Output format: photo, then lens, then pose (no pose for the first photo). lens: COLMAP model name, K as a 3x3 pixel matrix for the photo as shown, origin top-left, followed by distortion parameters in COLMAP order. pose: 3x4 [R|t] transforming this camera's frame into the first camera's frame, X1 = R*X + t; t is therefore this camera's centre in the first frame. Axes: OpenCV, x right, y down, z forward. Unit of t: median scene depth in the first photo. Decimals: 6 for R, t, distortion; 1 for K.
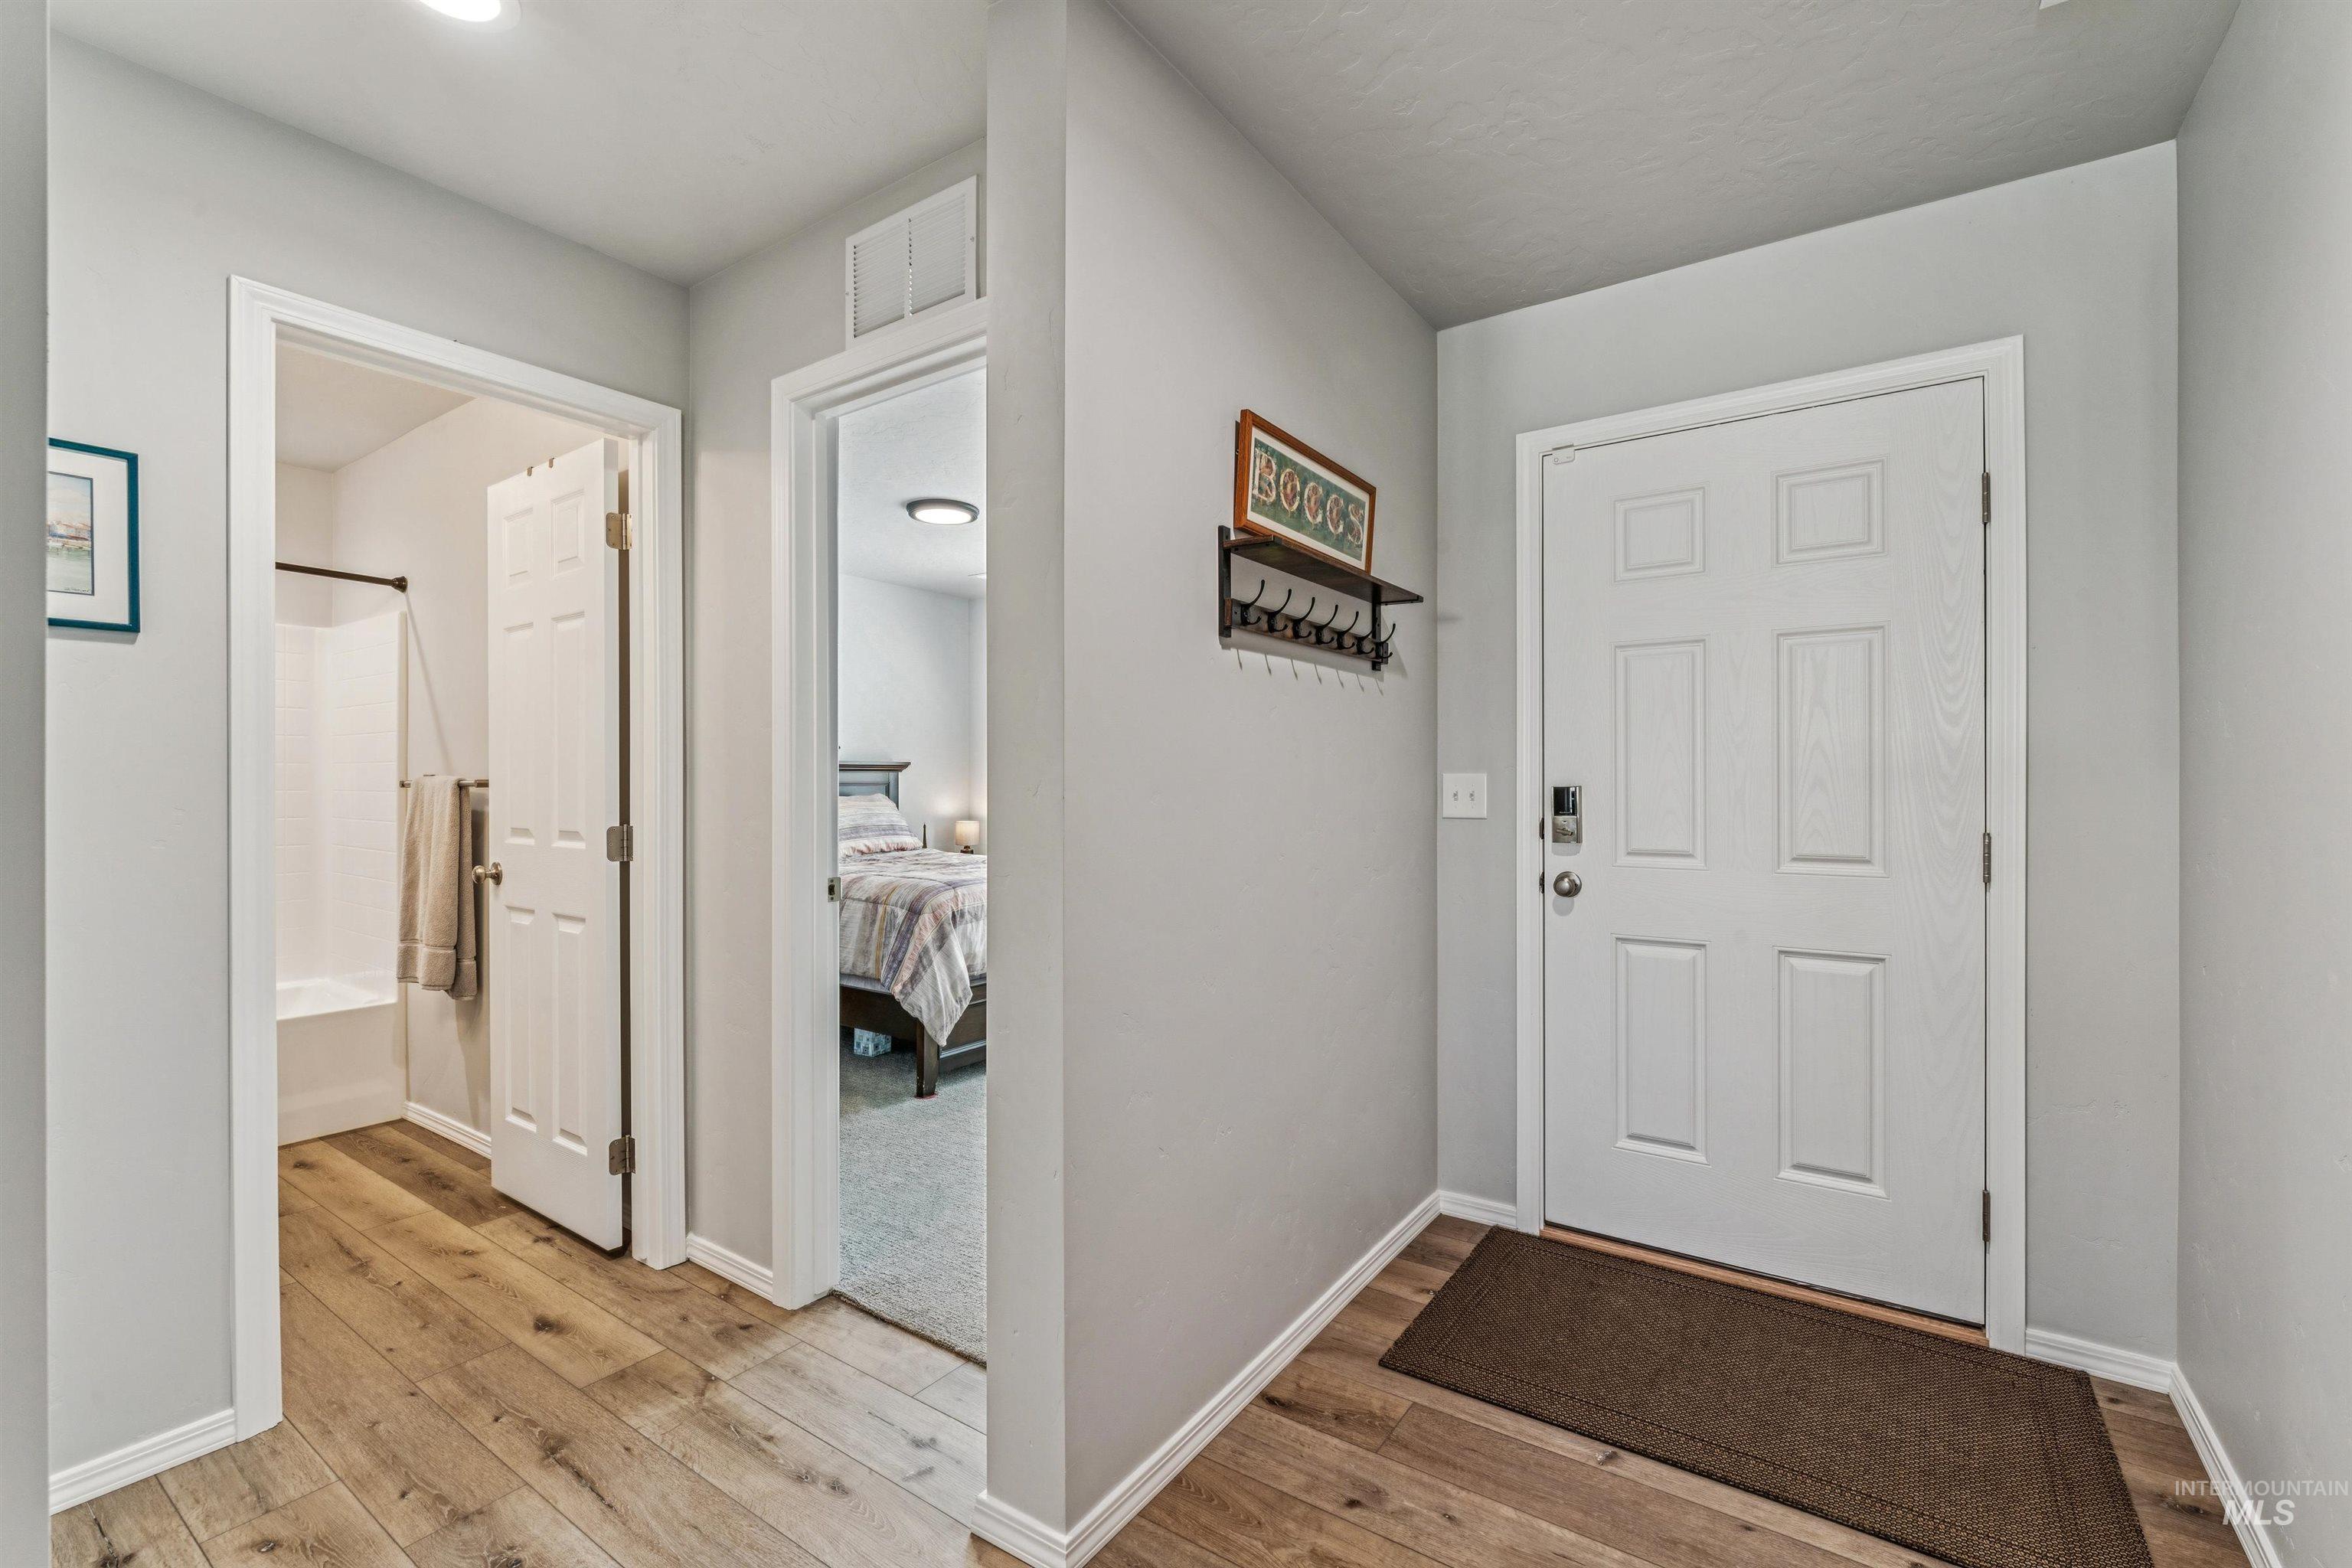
lens RADIAL K [[1008.7, 0, 1187.3], [0, 1008.7, 780.8], [0, 0, 1]] dist [-0.001532, -0.000049]
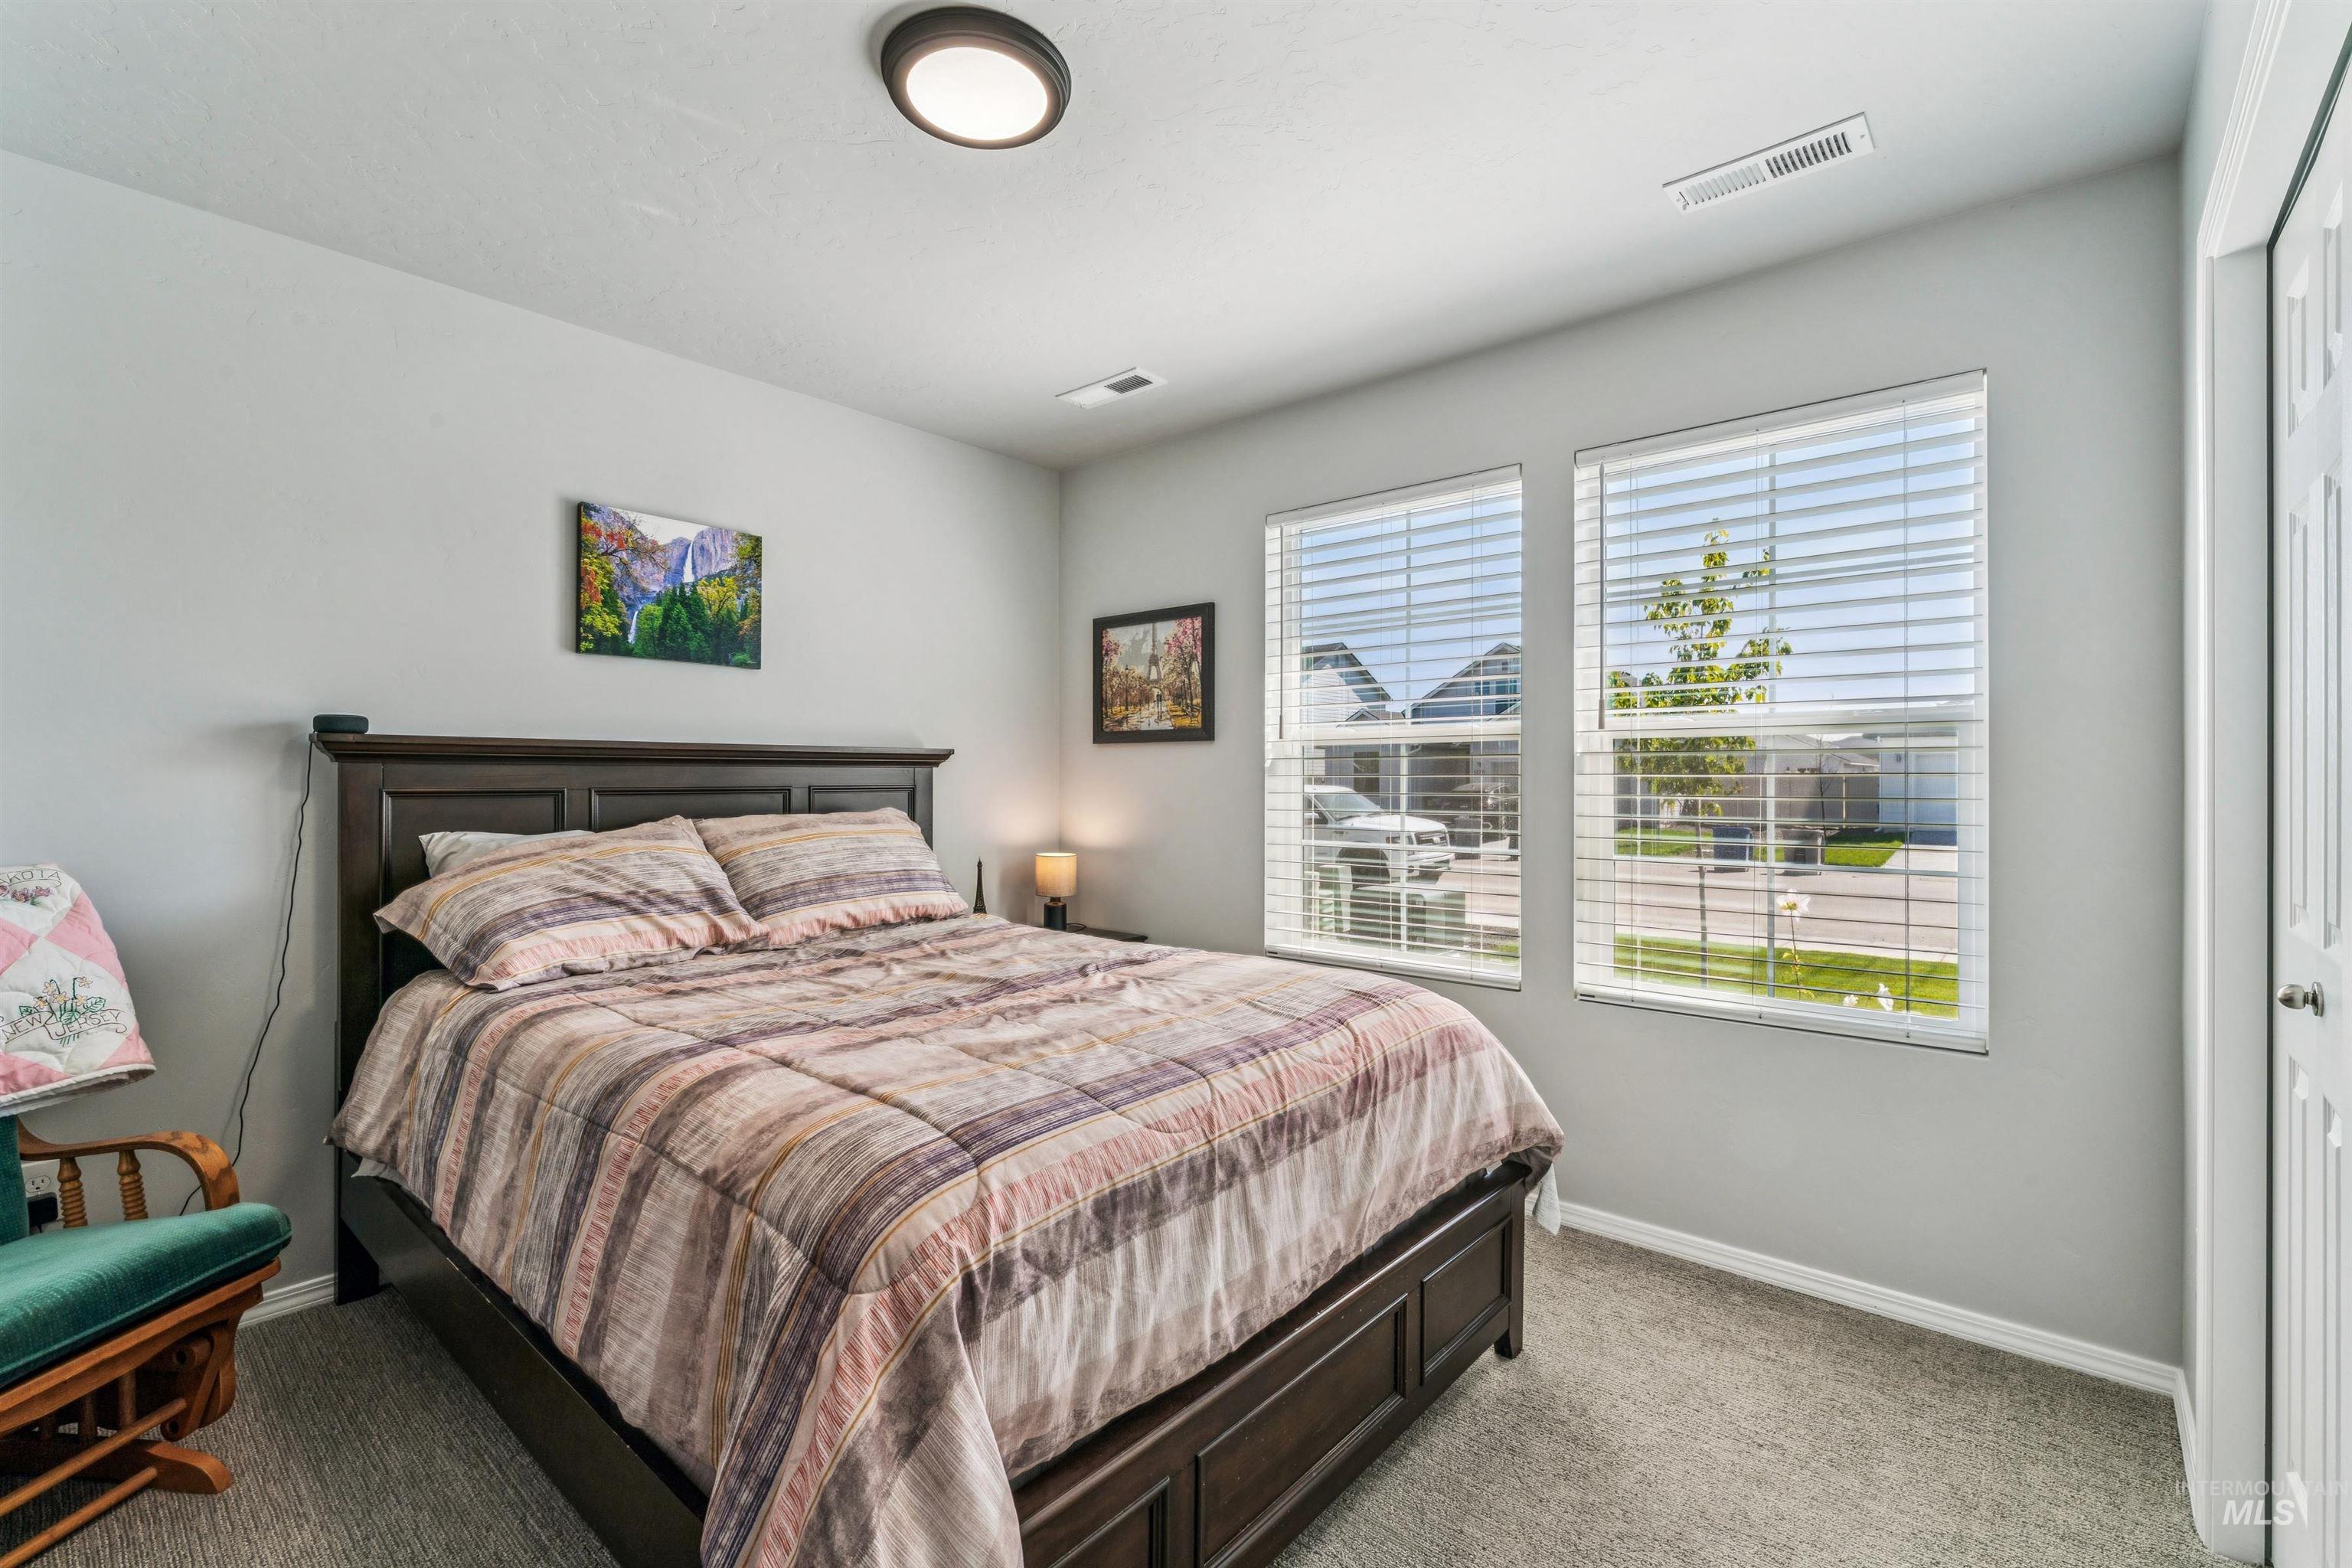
lens RADIAL K [[1026.5, 0, 1179.9], [0, 1026.5, 780.4], [0, 0, 1]] dist [-0.001316, -0.000185]
pose [[0.994039, 0.002605, -0.108996, -0.141575], [-0.002447, 0.999996, 0.001579, -0.004015], [0.109000, -0.001303, 0.994041, 0.711855]]
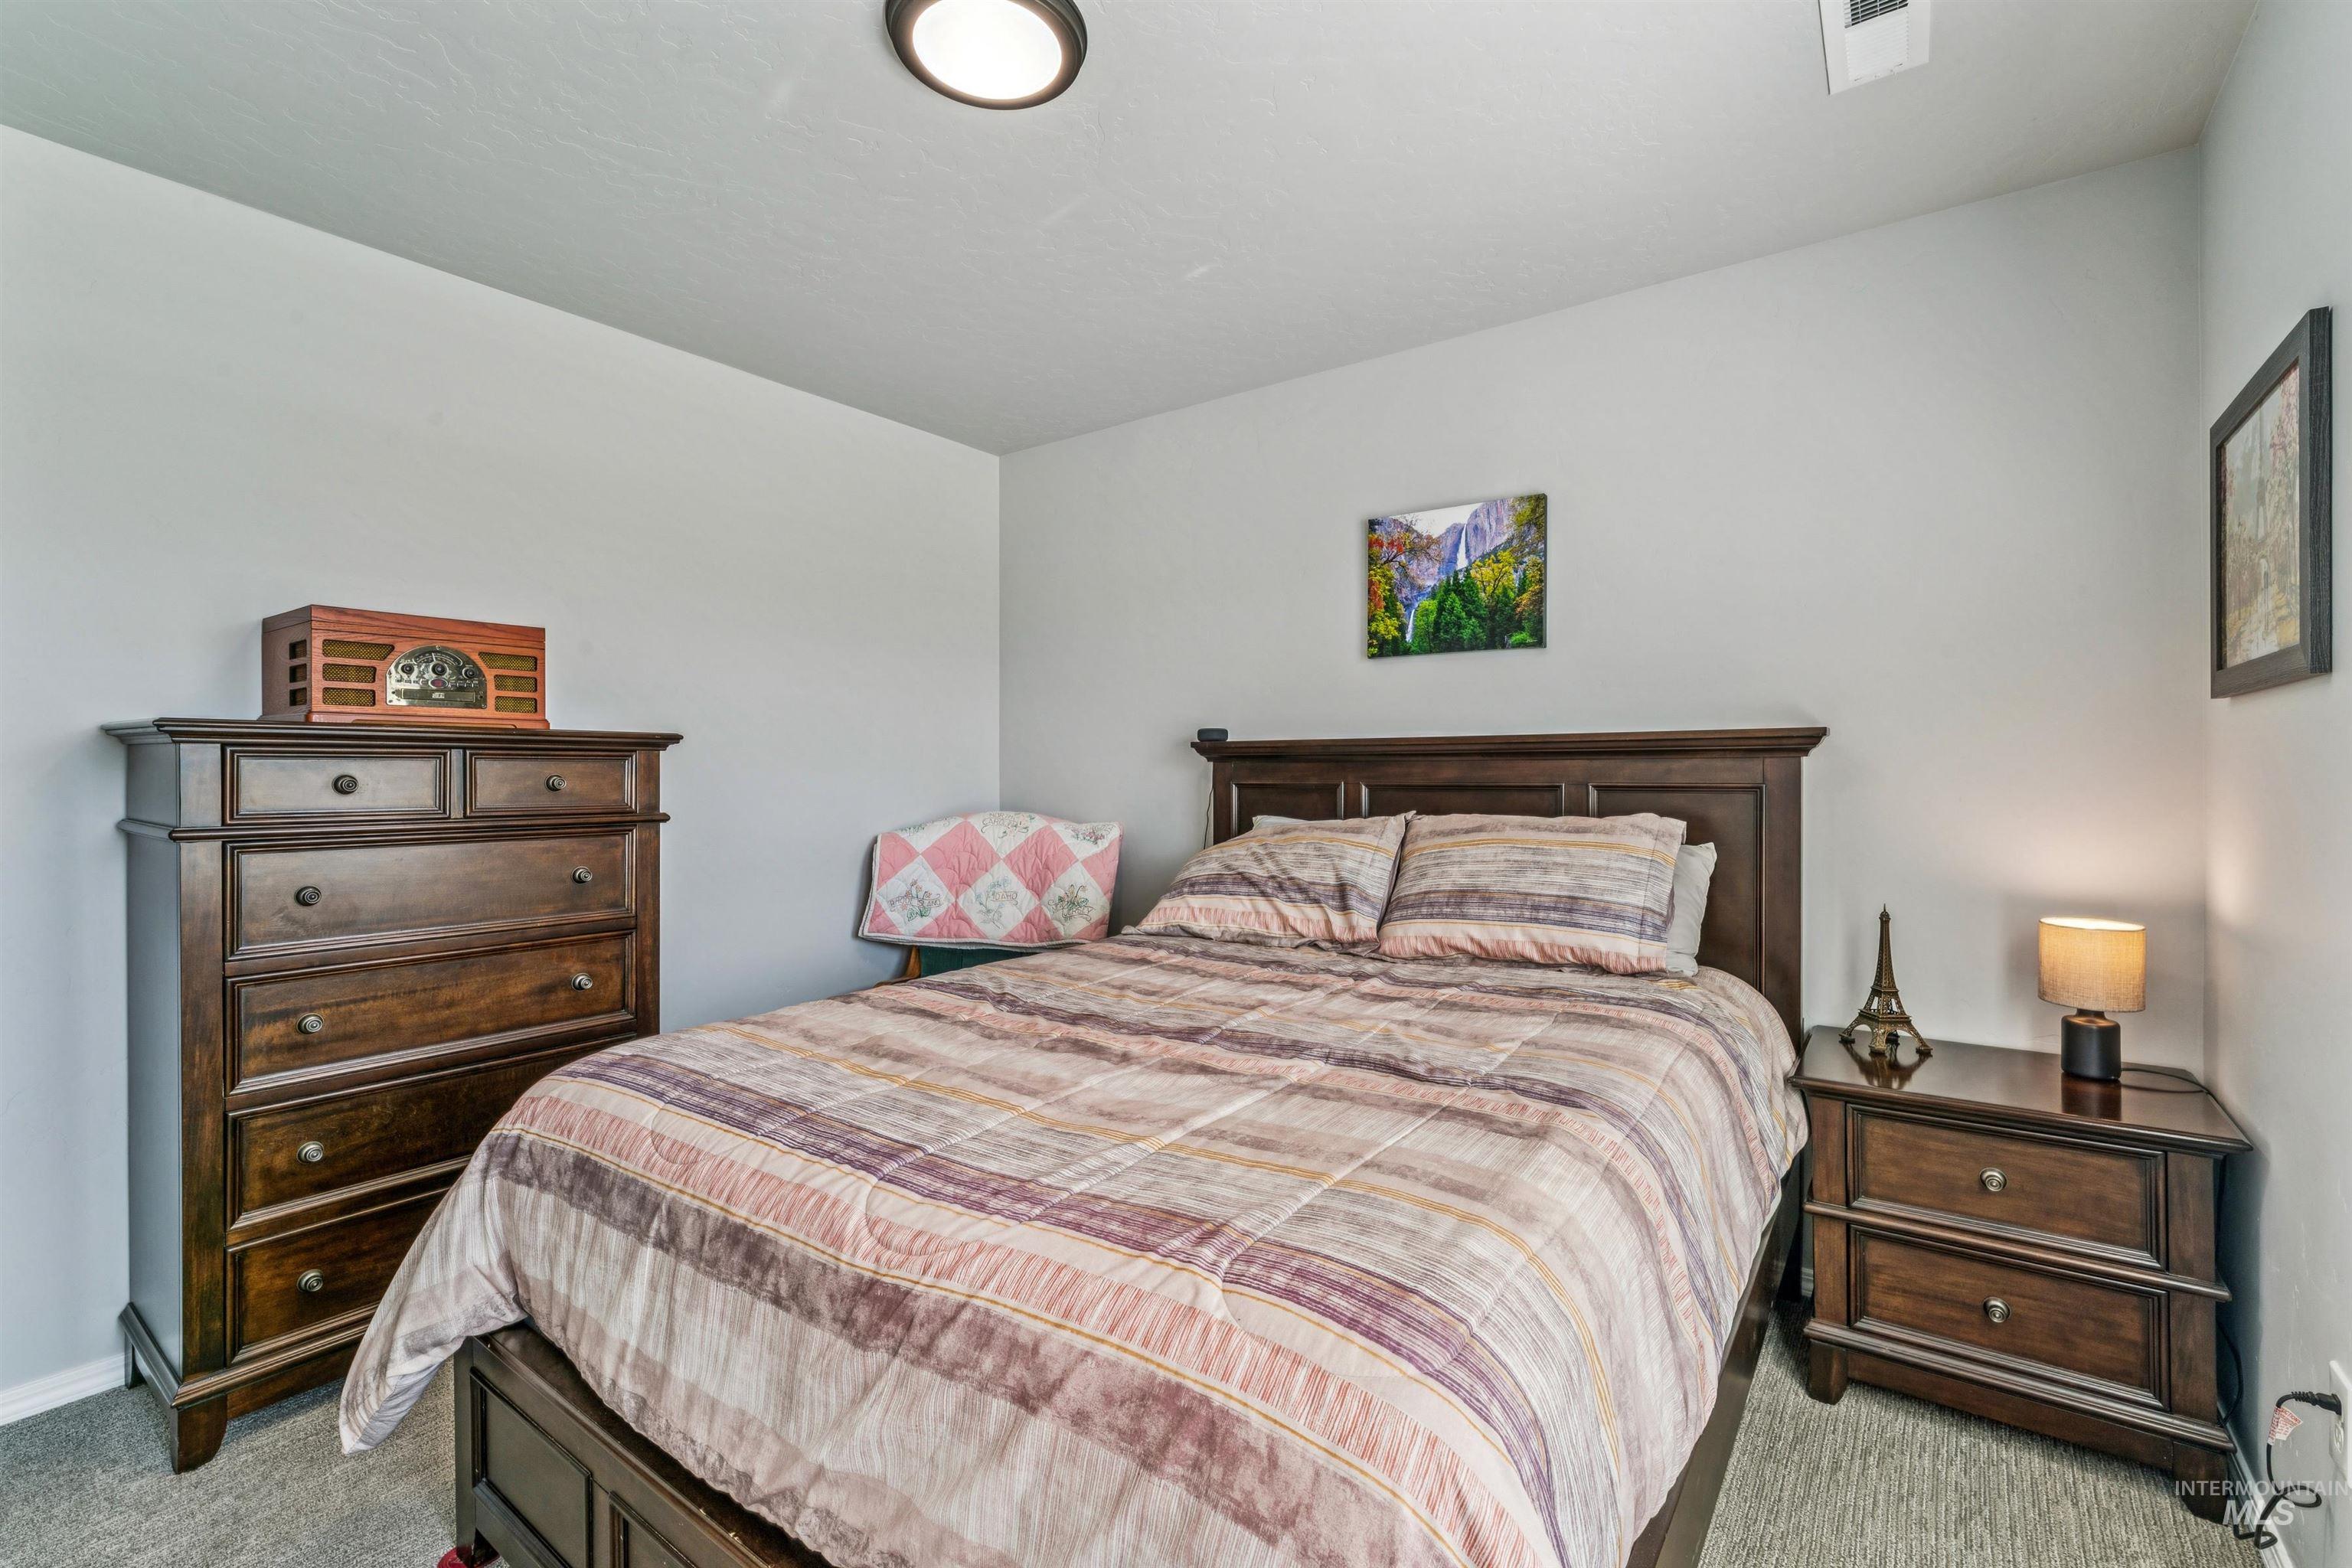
lens RADIAL K [[1026.5, 0, 1179.9], [0, 1026.5, 780.4], [0, 0, 1]] dist [-0.001316, -0.000185]
pose [[-0.033565, 0.008524, -0.999400, 0.134721], [-0.000020, 0.999964, 0.008529, -0.004756], [0.999437, 0.000307, -0.033563, 1.229929]]
